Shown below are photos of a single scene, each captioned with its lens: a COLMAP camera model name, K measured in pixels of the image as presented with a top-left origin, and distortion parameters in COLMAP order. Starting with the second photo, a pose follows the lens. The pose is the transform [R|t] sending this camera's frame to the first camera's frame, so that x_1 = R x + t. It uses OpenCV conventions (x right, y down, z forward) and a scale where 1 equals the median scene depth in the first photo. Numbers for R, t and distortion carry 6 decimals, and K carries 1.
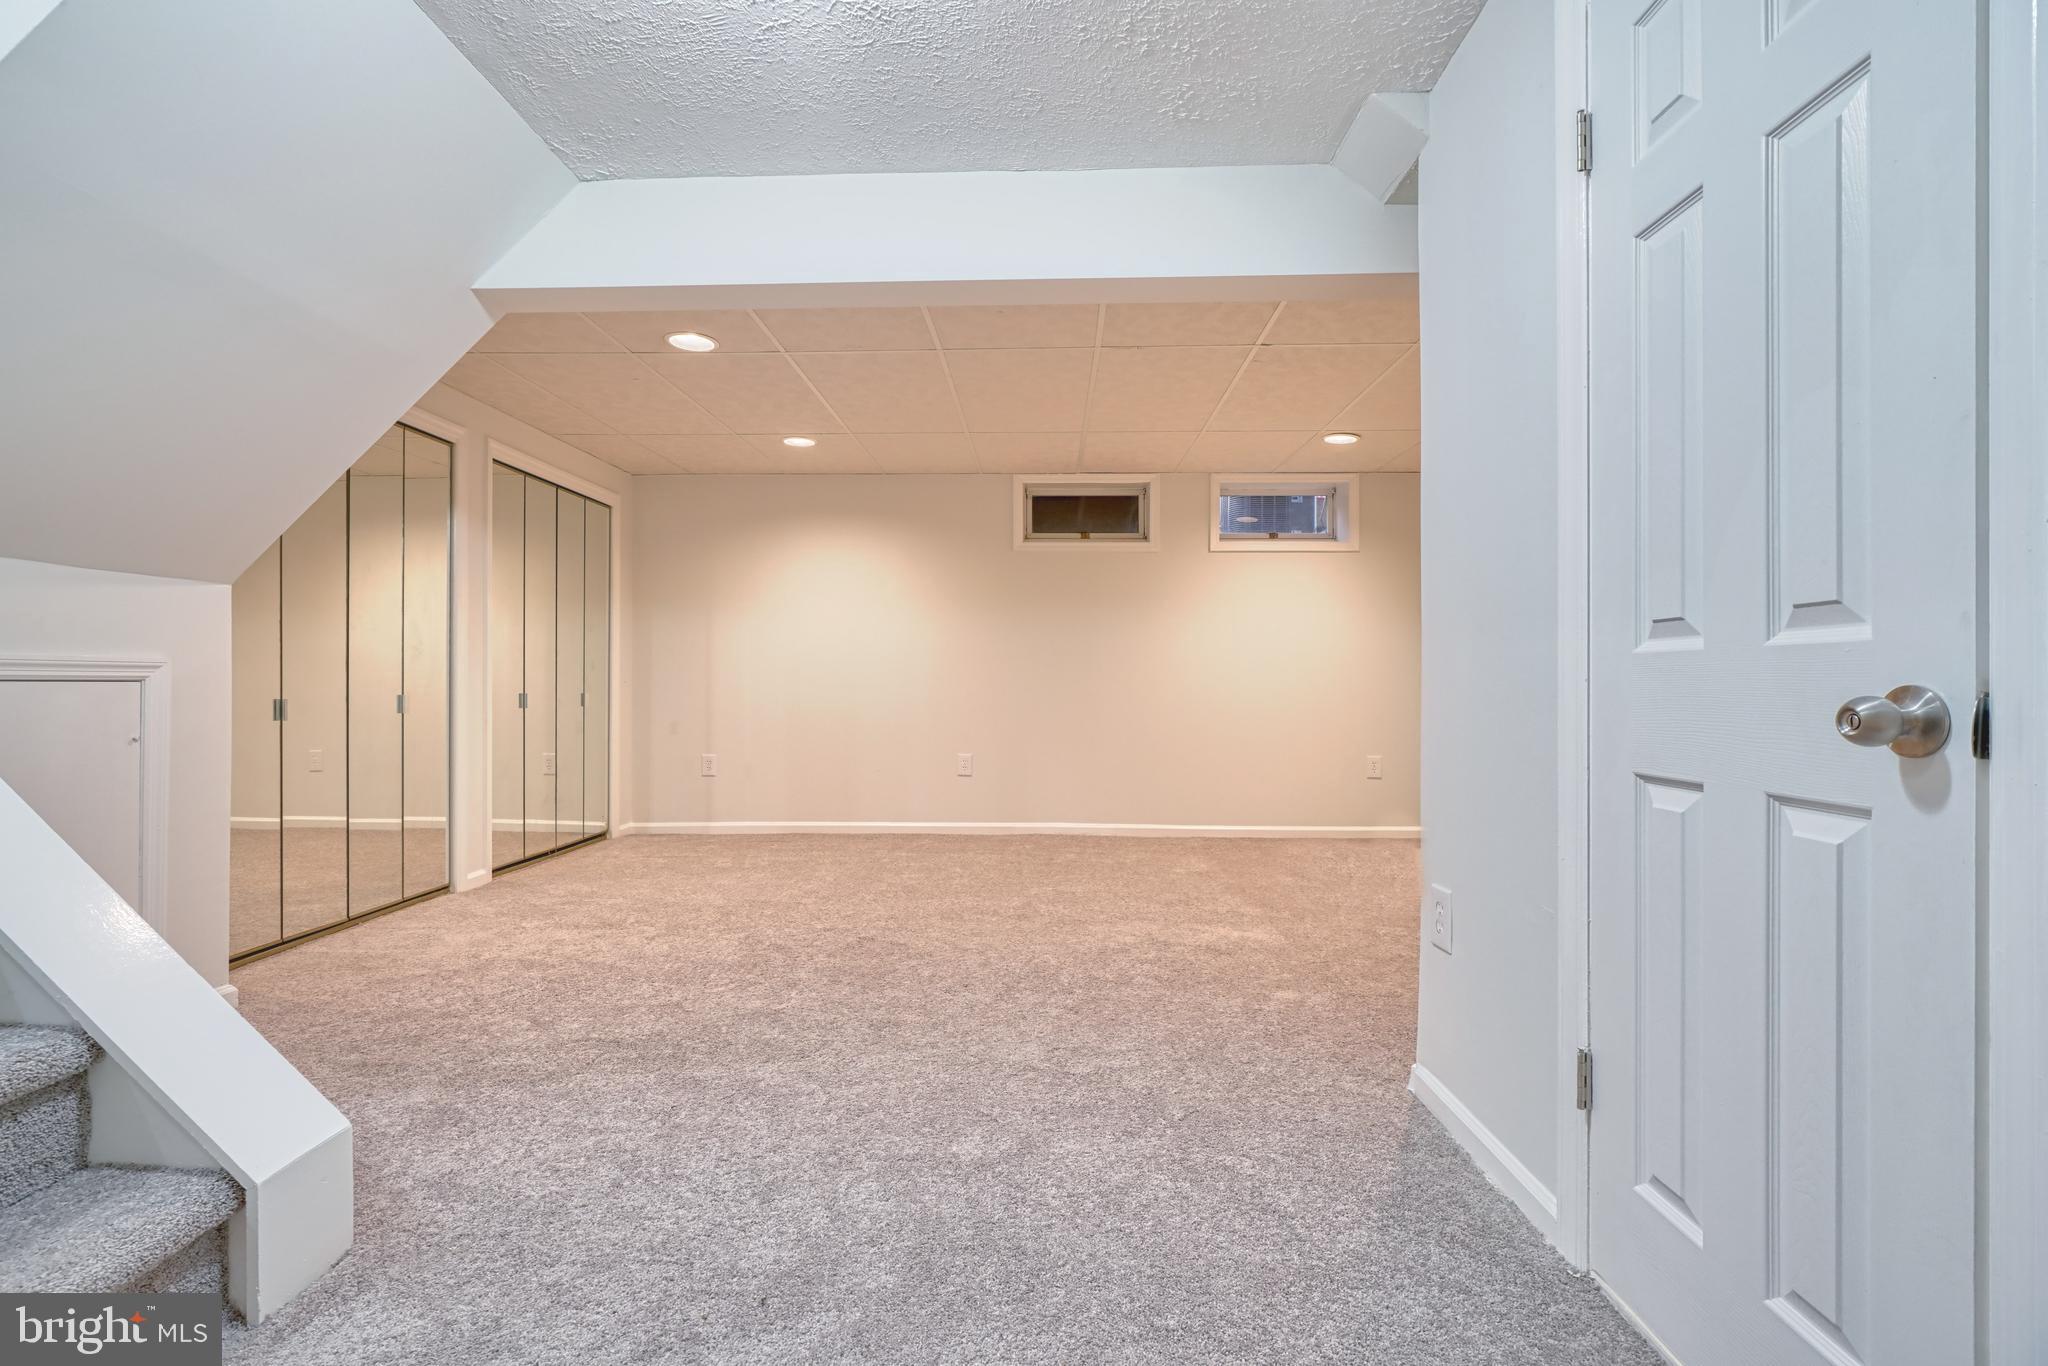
lens RADIAL K [[922.1, 0, 1014.6], [0, 922.1, 684.4], [0, 0, 1]] dist [-0.011684, 0.004466]
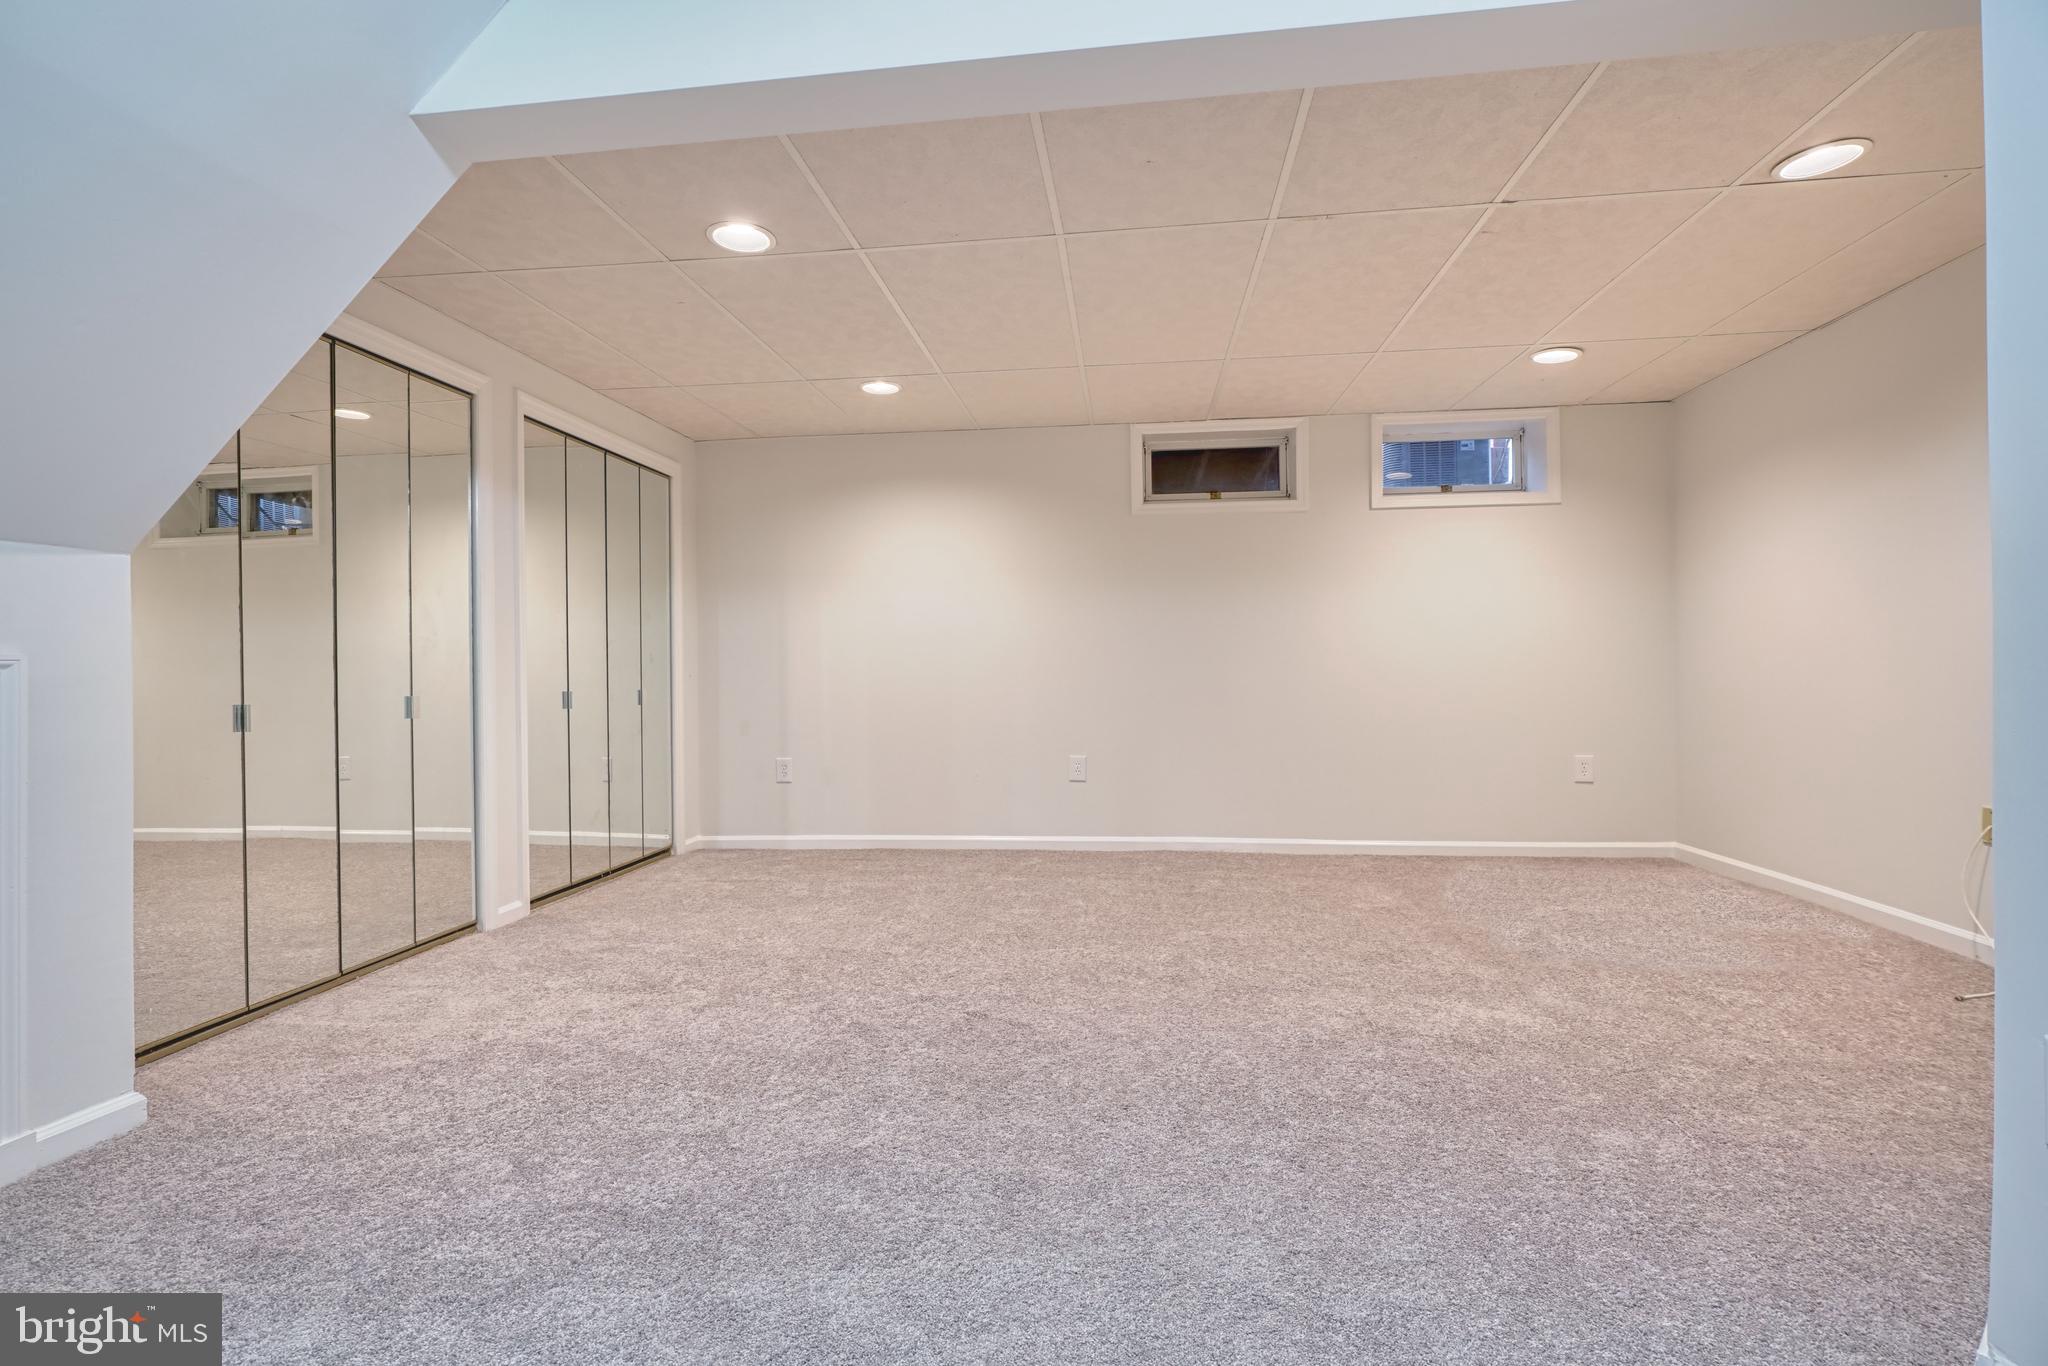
lens RADIAL K [[922.1, 0, 1020.4], [0, 922.1, 672.1], [0, 0, 1]] dist [-0.011684, 0.004466]
pose [[0.996403, -0.013879, -0.083602, -0.047922], [0.013853, 0.999904, -0.000888, -0.001814], [0.083606, -0.000273, 0.996499, 0.207860]]
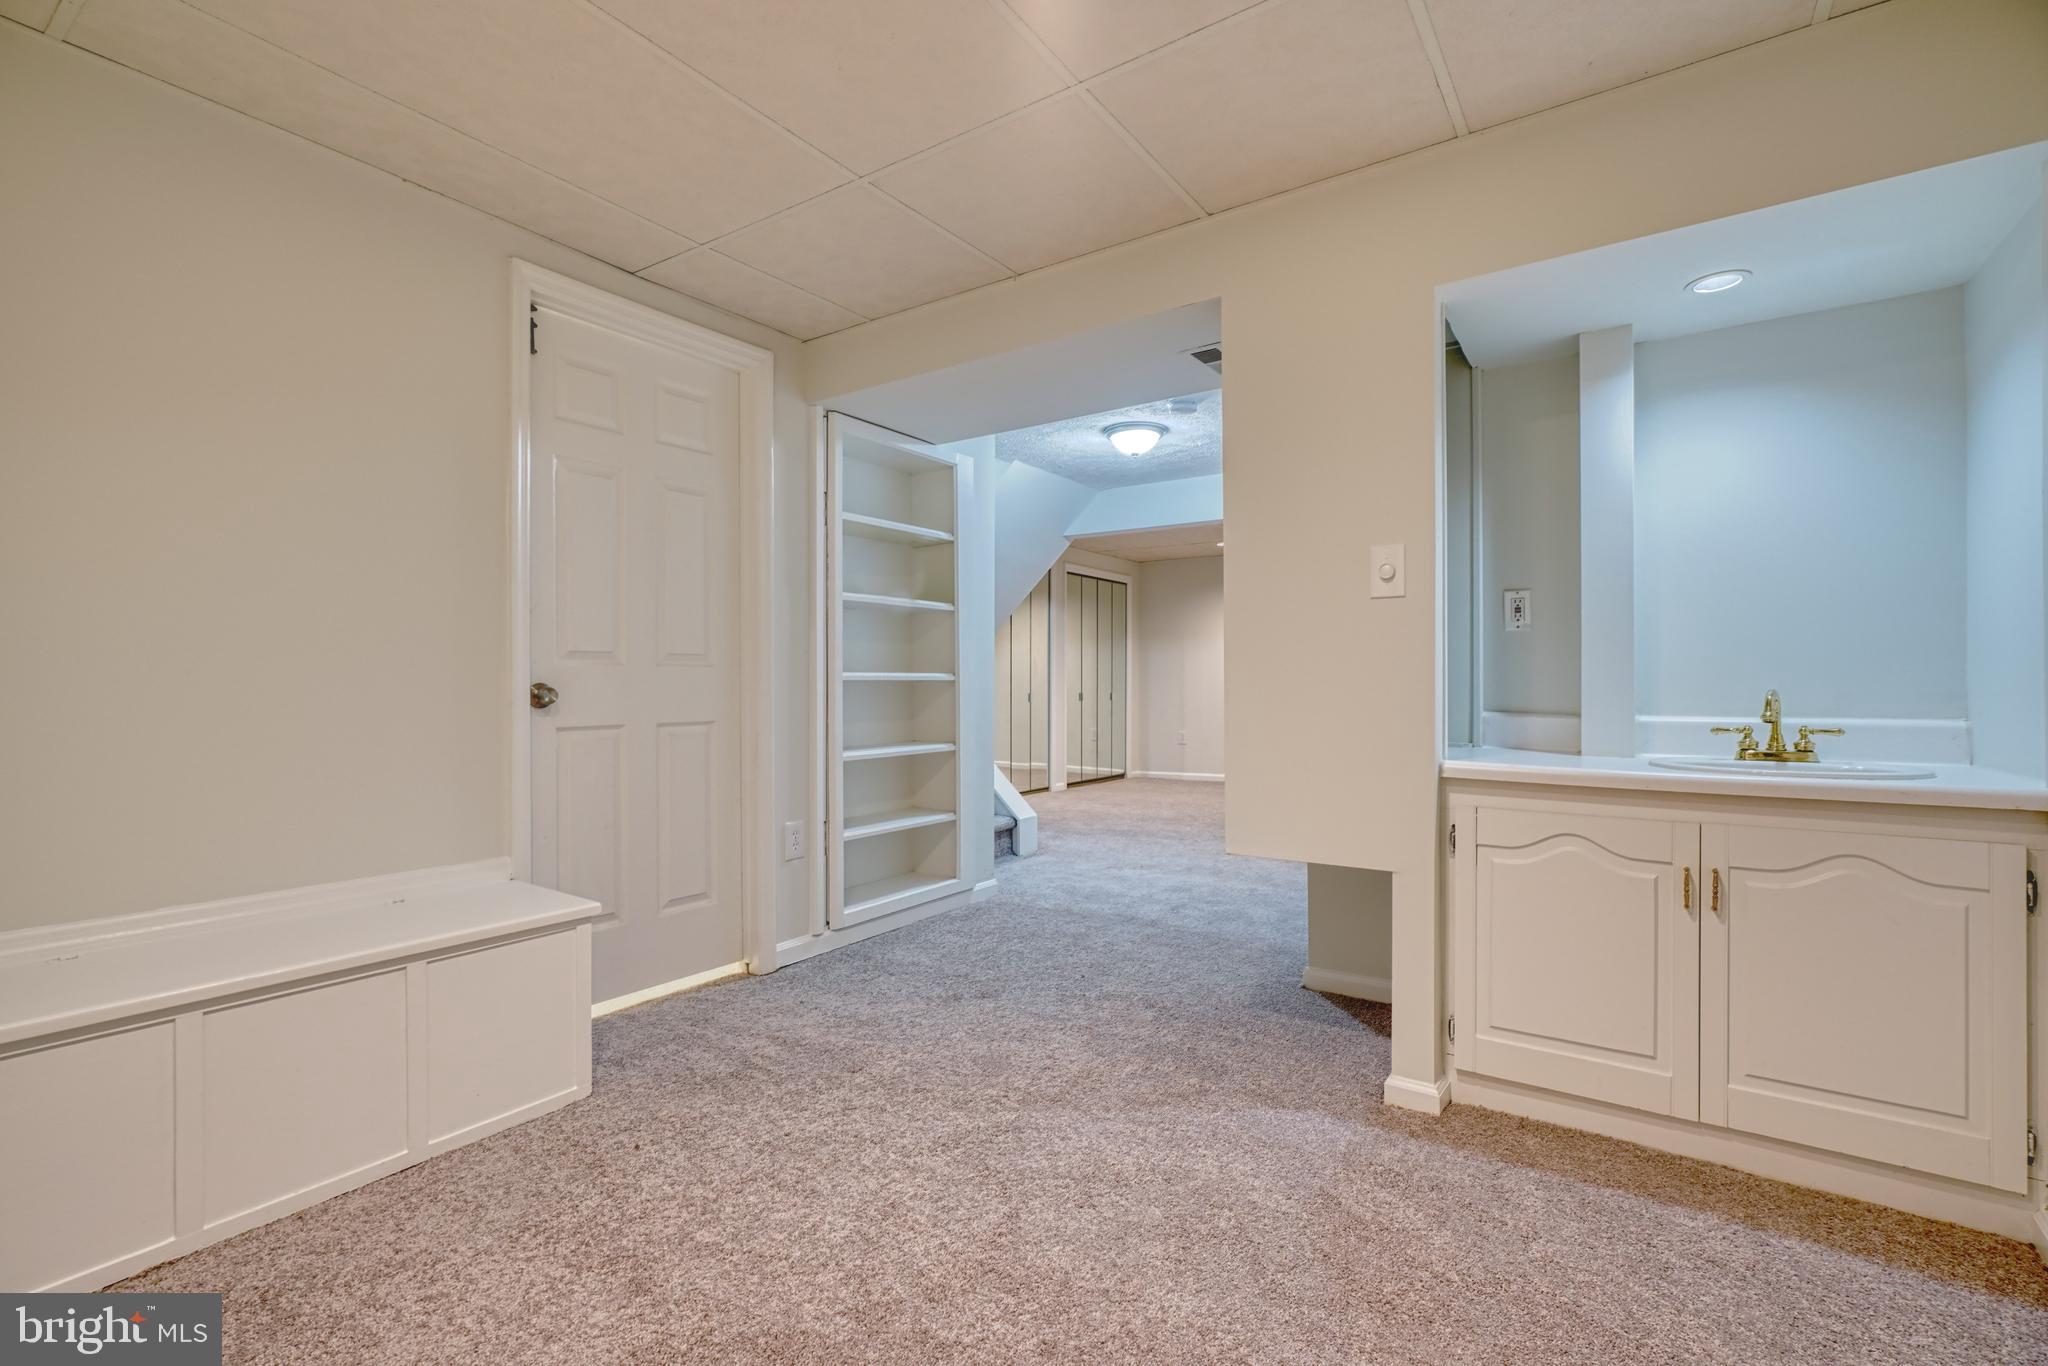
lens RADIAL K [[922.1, 0, 1017.5], [0, 922.1, 685.0], [0, 0, 1]] dist [-0.011684, 0.004466]
pose [[0.847419, -0.001560, -0.530922, 0.403567], [-0.000092, 0.999995, -0.003085, -0.000975], [0.530924, 0.002663, 0.847415, -0.755212]]
